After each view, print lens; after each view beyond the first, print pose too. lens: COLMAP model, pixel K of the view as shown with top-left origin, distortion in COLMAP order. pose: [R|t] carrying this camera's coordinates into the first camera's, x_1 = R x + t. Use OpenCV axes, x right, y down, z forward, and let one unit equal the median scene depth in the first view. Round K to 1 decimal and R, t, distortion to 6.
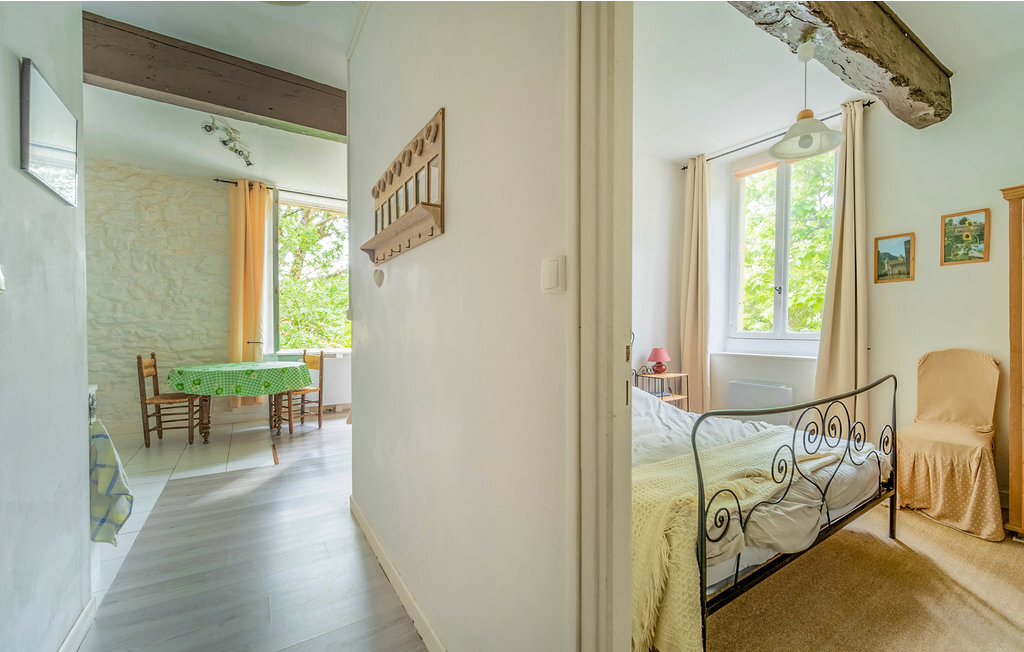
lens RADIAL K [[402.1, 0, 596.3], [0, 402.1, 336.4], [0, 0, 1]] dist [0.001645, 0.000073]
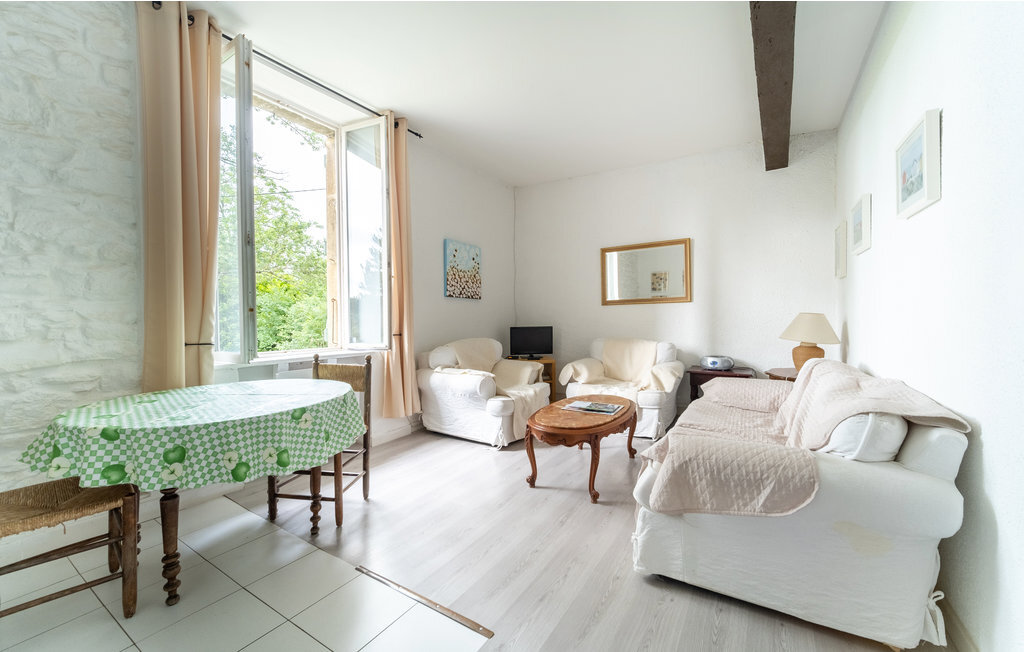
lens RADIAL K [[369.4, 0, 514.2], [0, 369.4, 324.5], [0, 0, 1]] dist [0.000743, 0.000265]
pose [[0.940540, -0.013112, 0.339429, -0.670146], [0.012920, 0.999913, 0.002826, -0.004929], [-0.339437, 0.001727, 0.940627, 0.469740]]
